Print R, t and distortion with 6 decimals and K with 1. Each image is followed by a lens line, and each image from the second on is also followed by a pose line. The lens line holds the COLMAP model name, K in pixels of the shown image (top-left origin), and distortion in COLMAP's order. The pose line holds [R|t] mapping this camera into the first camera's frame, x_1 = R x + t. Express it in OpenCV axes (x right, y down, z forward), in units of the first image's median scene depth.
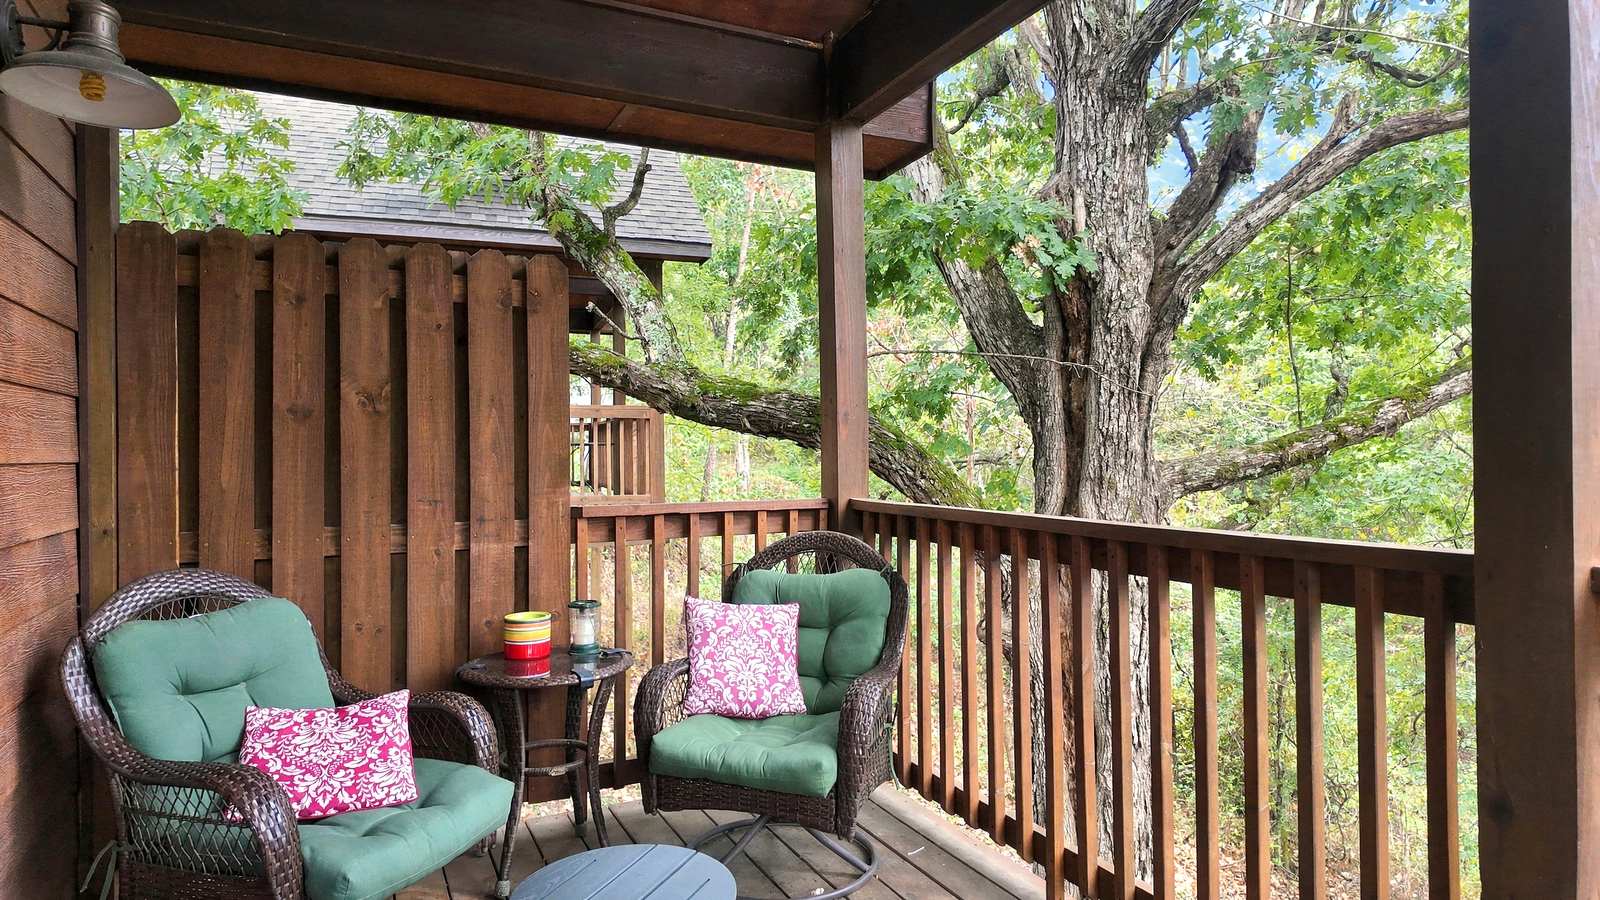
lens RADIAL K [[930.7, 0, 803.5], [0, 930.7, 447.2], [0, 0, 1]] dist [0.062896, -0.070749]
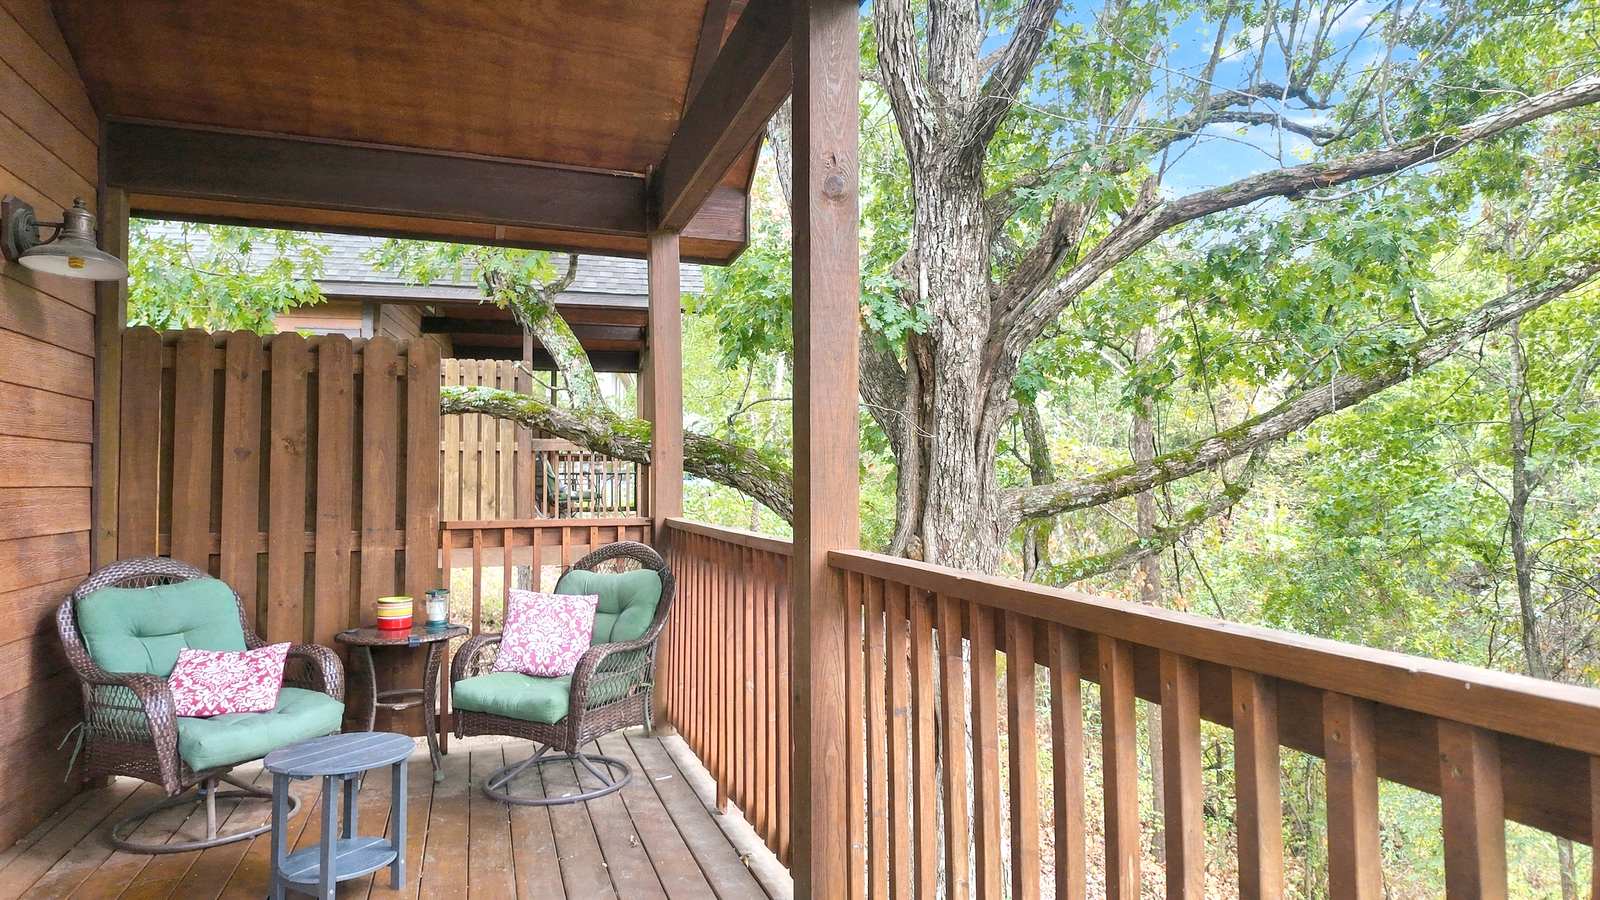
lens RADIAL K [[930.7, 0, 803.5], [0, 930.7, 447.2], [0, 0, 1]] dist [0.062896, -0.070749]
pose [[0.992957, 0.001655, -0.118462, 0.437458], [-0.005284, 0.999526, -0.030325, -0.005484], [0.118355, 0.030737, 0.992495, -0.298678]]
